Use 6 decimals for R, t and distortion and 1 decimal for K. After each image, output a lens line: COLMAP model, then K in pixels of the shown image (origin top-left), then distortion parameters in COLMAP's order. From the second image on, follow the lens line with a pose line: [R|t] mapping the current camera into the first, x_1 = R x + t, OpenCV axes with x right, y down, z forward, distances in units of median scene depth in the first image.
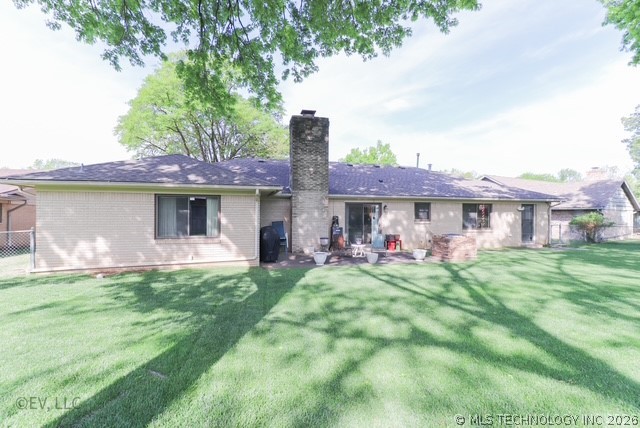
lens RADIAL K [[295.9, 0, 316.9], [0, 295.9, 214.5], [0, 0, 1]] dist [0.013356, -0.010099]
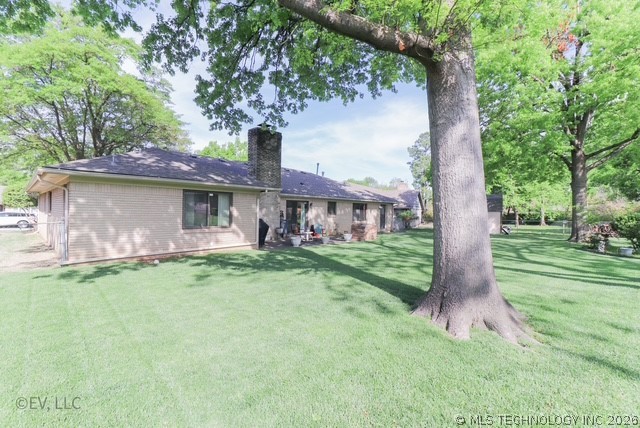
lens RADIAL K [[295.9, 0, 316.9], [0, 295.9, 214.5], [0, 0, 1]] dist [0.013356, -0.010099]
pose [[0.852584, 0.007302, 0.522540, -0.423943], [-0.017126, 0.999756, 0.013972, 0.001338], [-0.522310, -0.020861, 0.852500, -0.142984]]
